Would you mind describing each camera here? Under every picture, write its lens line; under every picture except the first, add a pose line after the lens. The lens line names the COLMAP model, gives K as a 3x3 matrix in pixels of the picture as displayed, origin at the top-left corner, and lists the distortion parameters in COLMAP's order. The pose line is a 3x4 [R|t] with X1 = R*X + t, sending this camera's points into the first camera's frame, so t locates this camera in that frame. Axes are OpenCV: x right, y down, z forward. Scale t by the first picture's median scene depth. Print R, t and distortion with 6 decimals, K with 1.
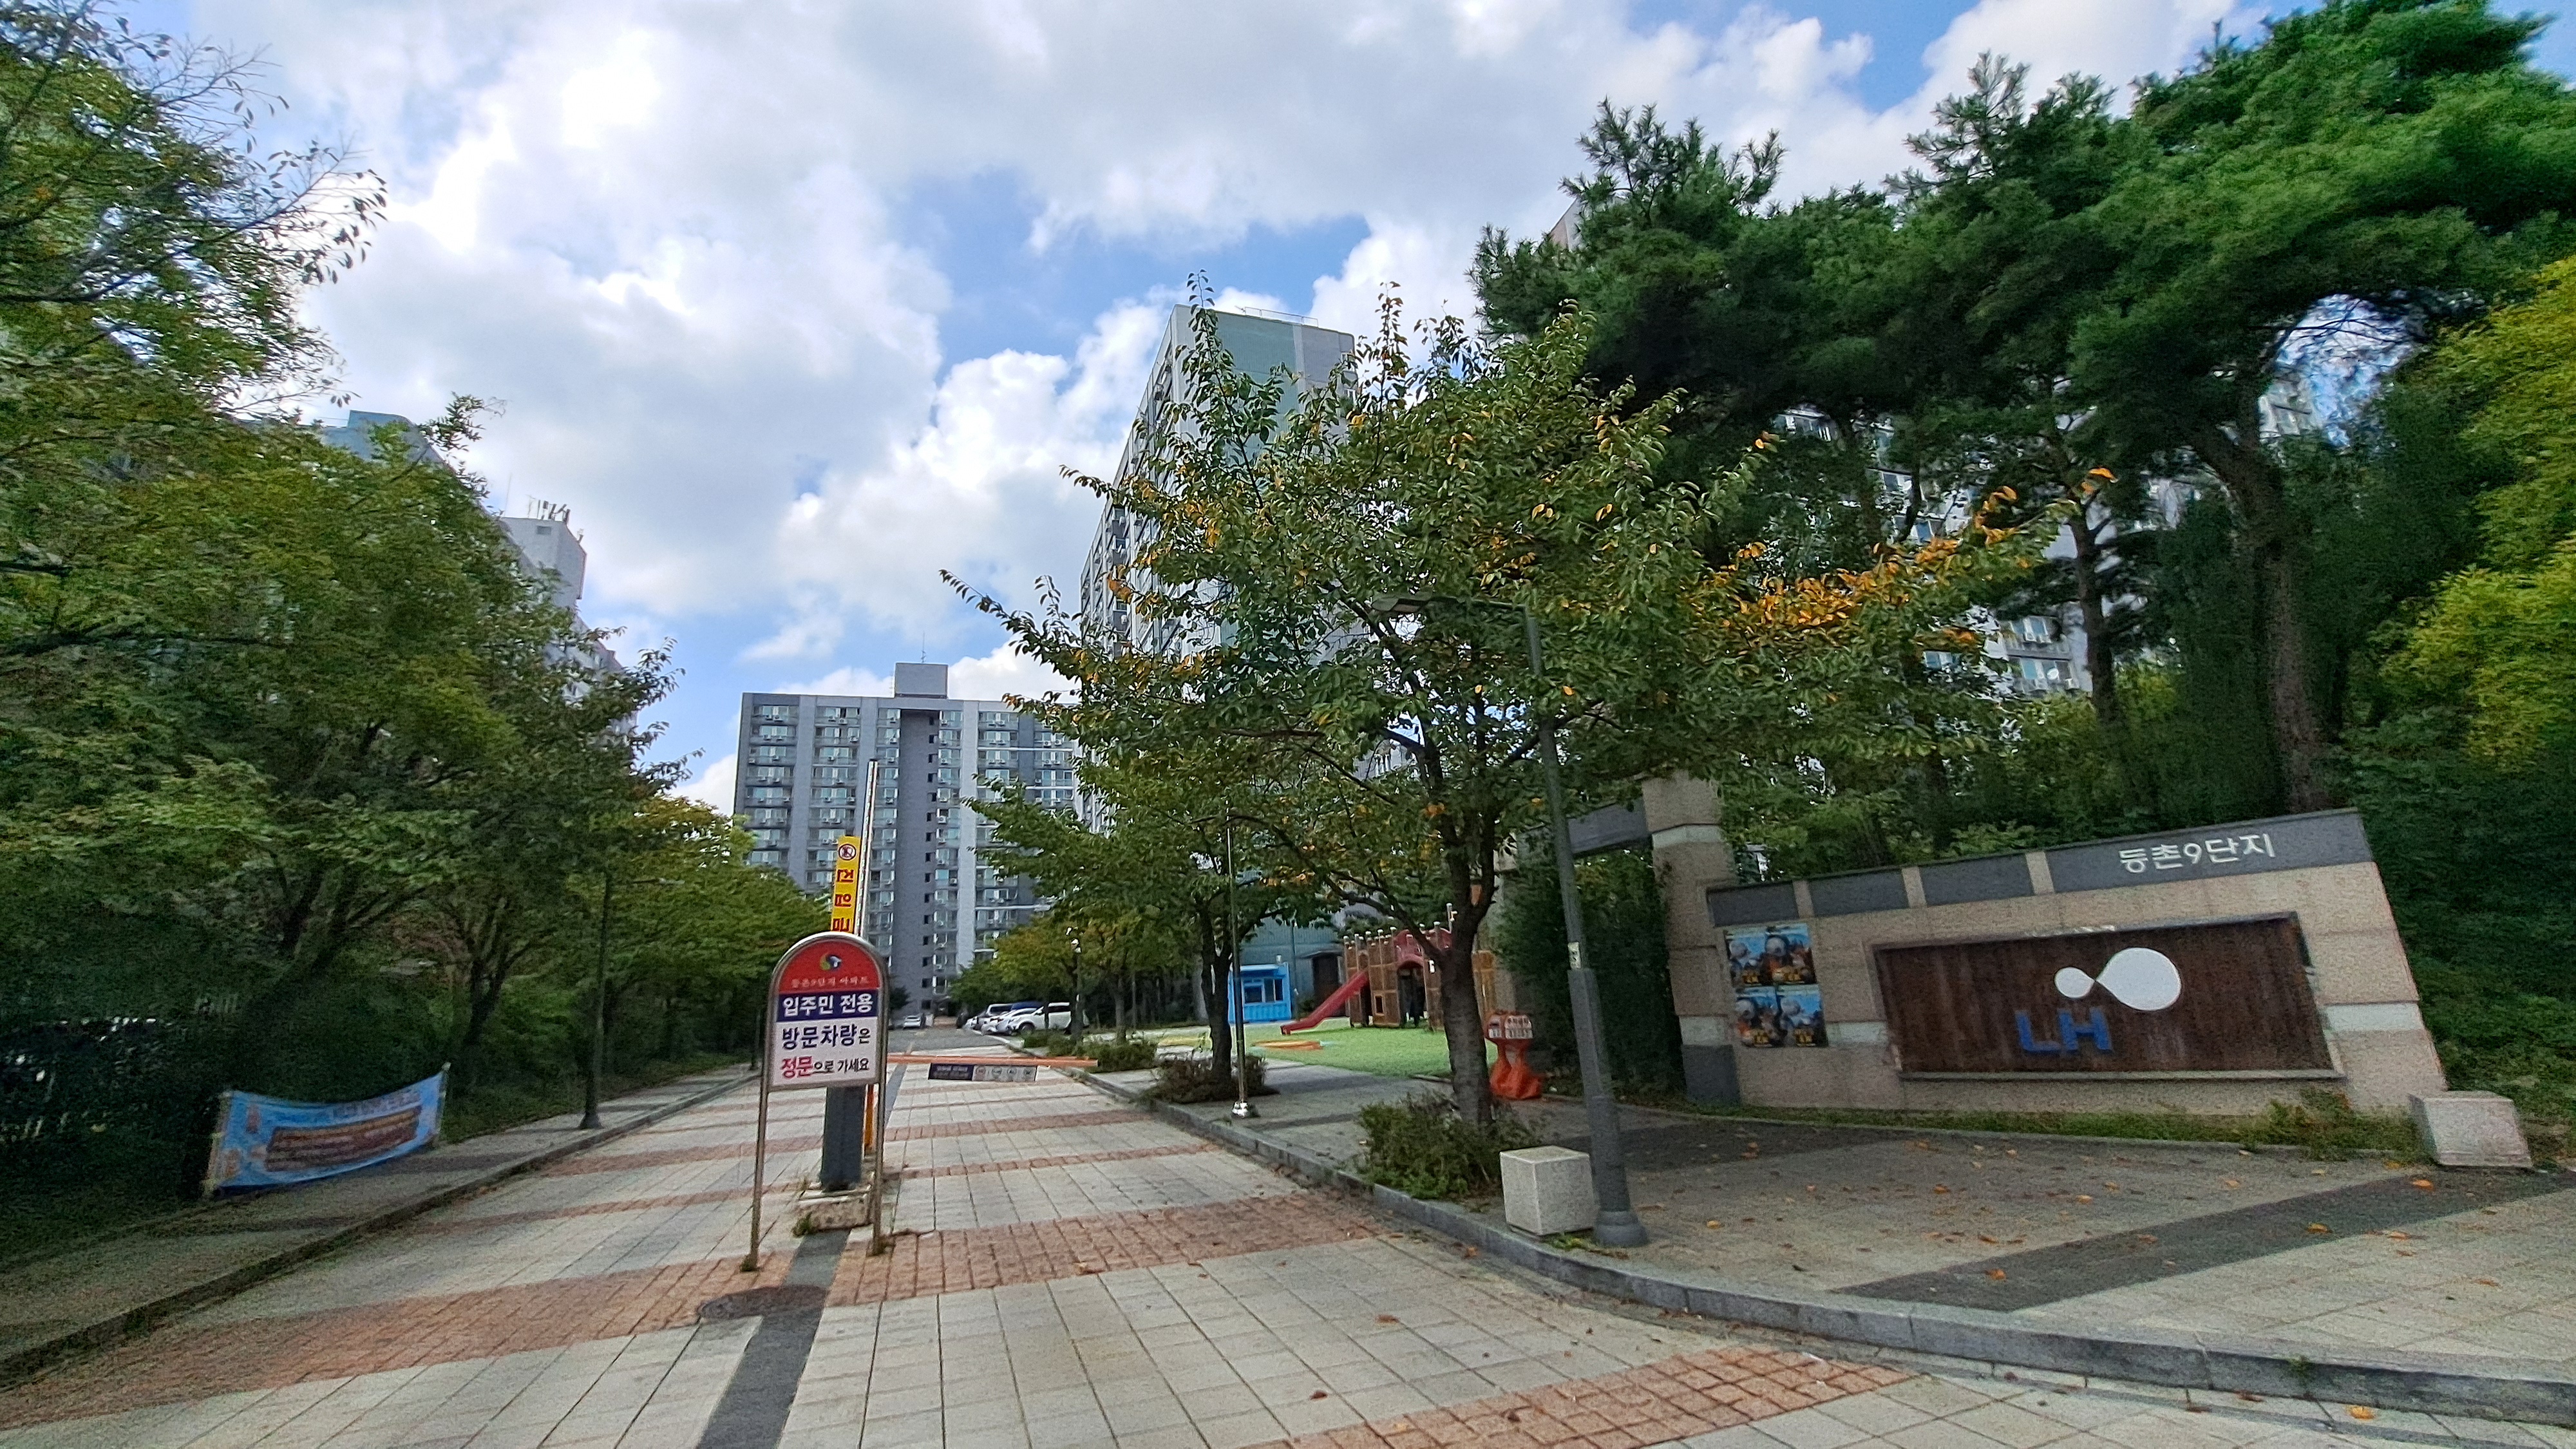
lens RADIAL K [[1025.6, 0, 1291.1], [0, 1025.6, 724.7], [0, 0, 1]] dist [-0.014947, 0.000721]
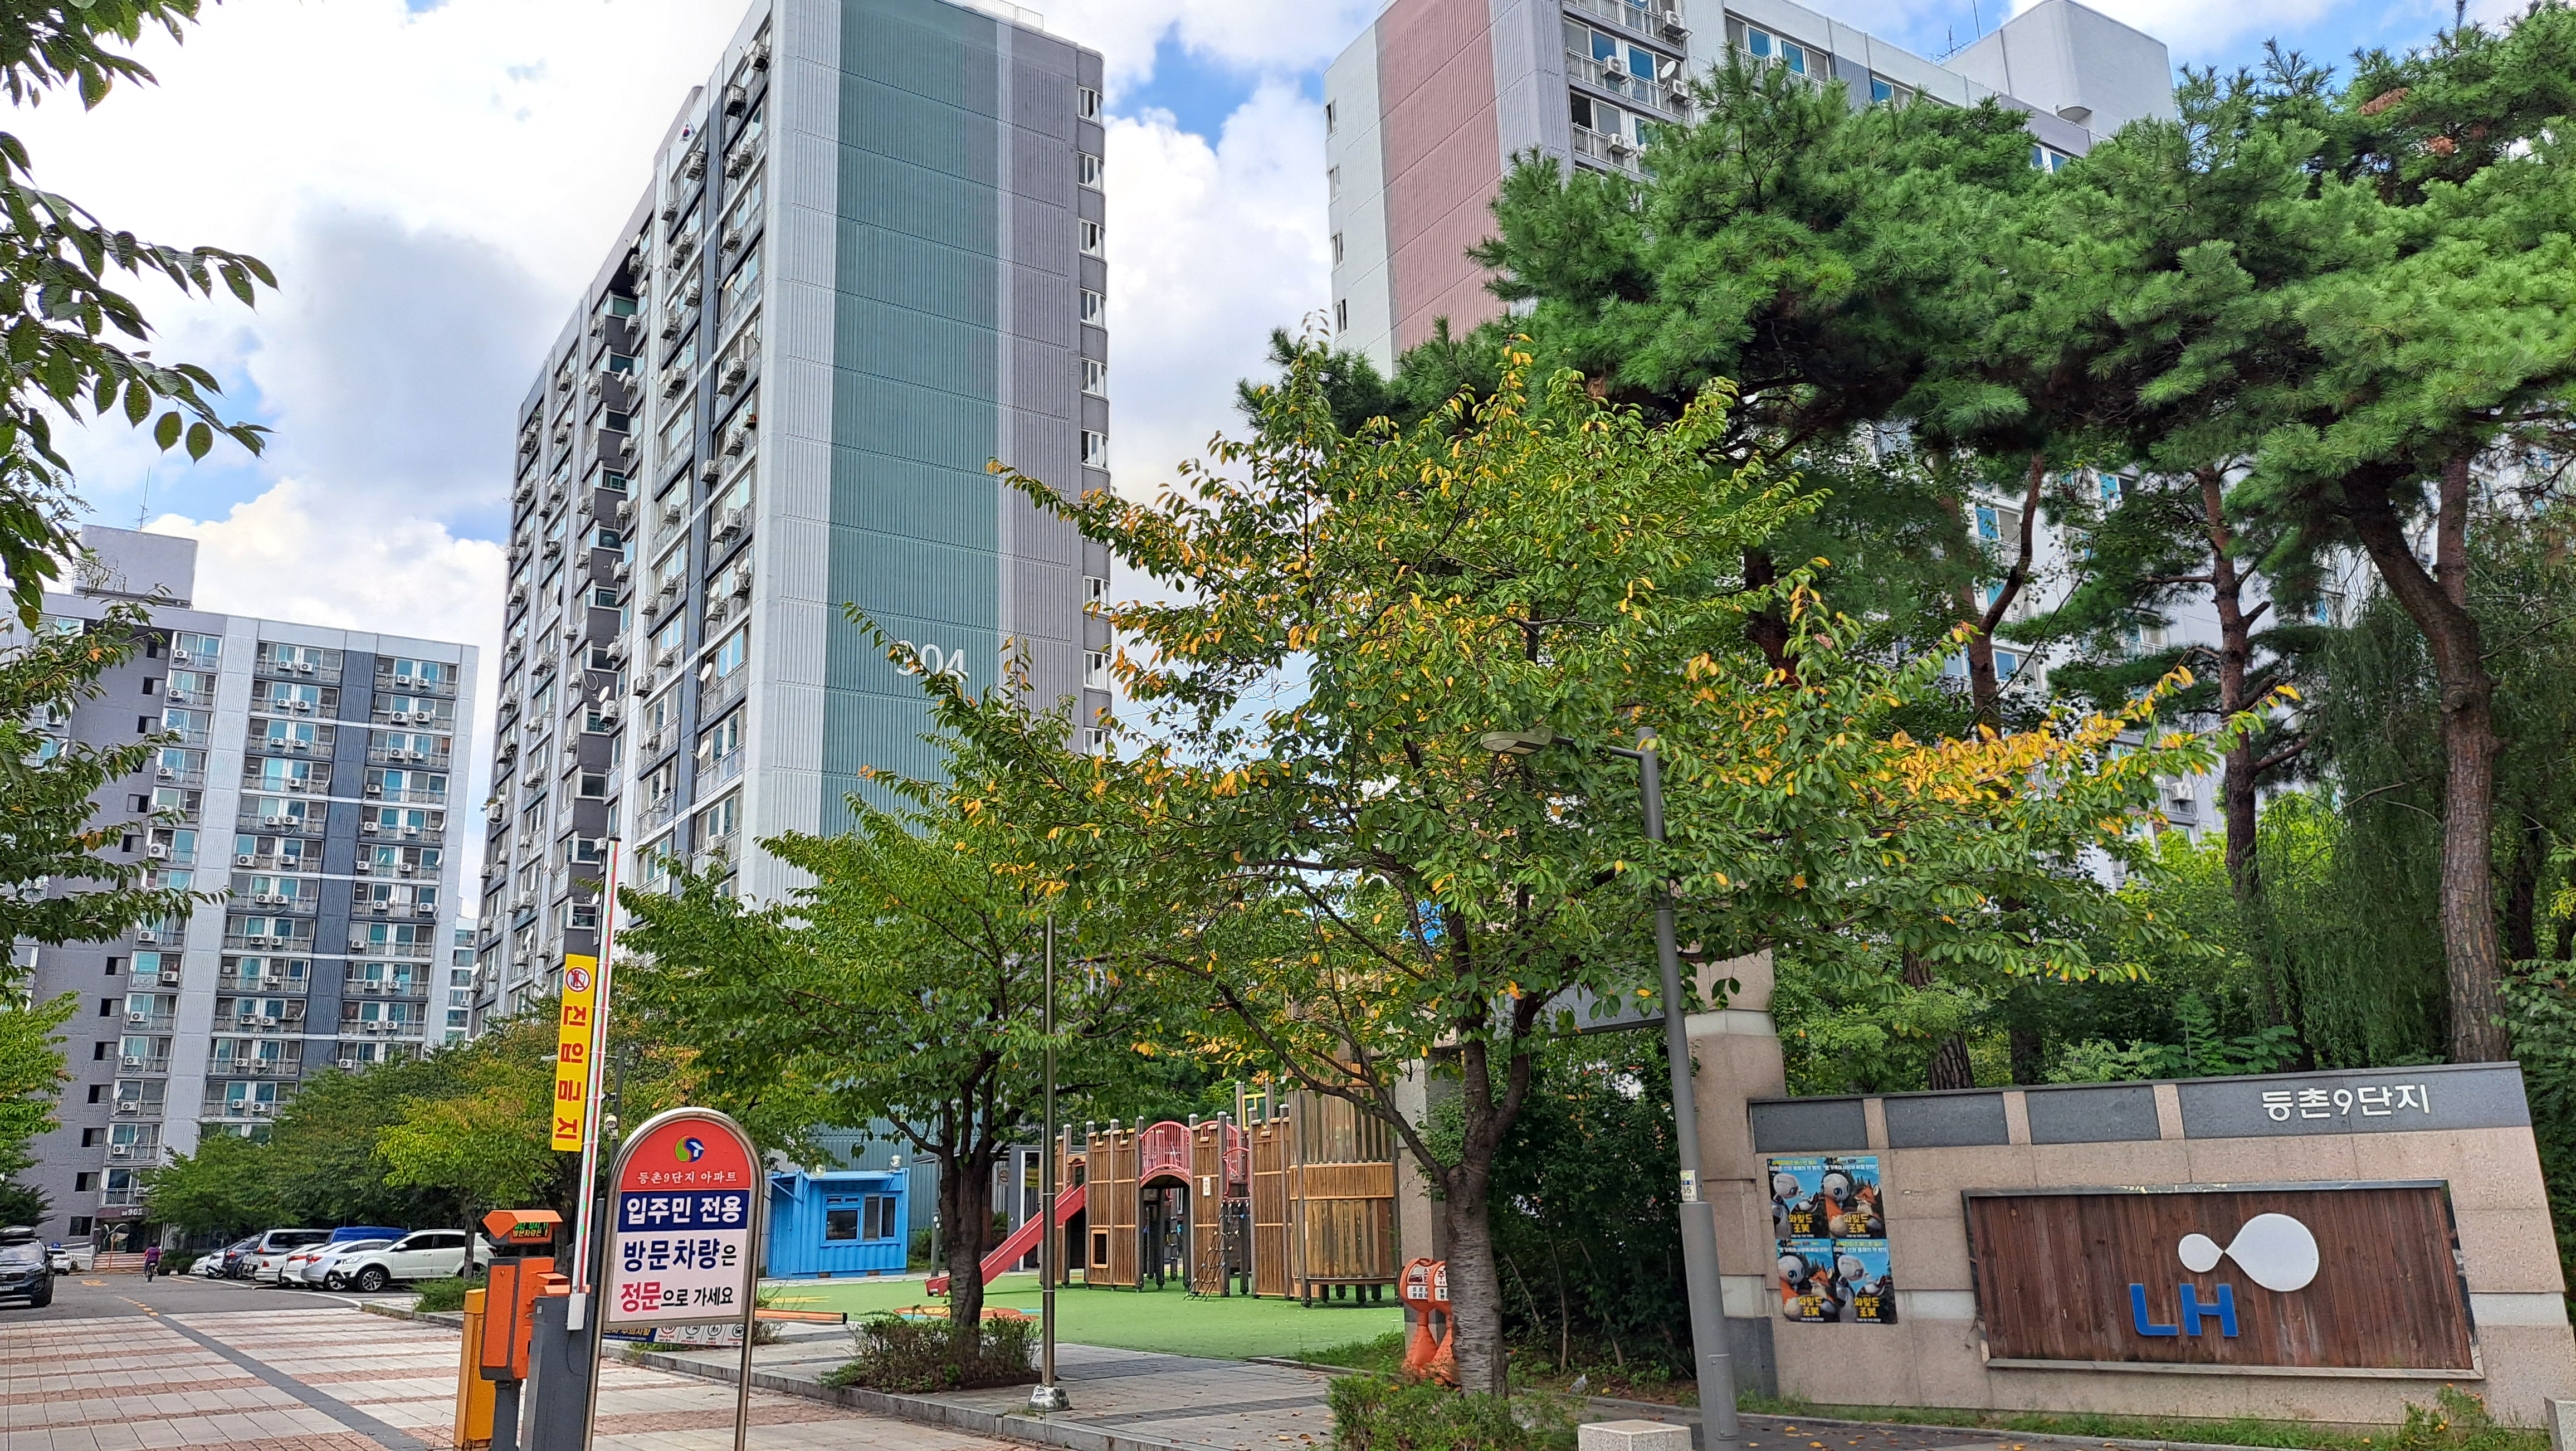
lens RADIAL K [[1848.8, 0, 1283.1], [0, 1848.8, 708.3], [0, 0, 1]] dist [0.050762, -0.034914]
pose [[0.974085, 0.096888, 0.204378, -0.238824], [-0.092942, 0.995254, -0.028844, -0.054347], [-0.206203, 0.009102, 0.978467, -0.258716]]
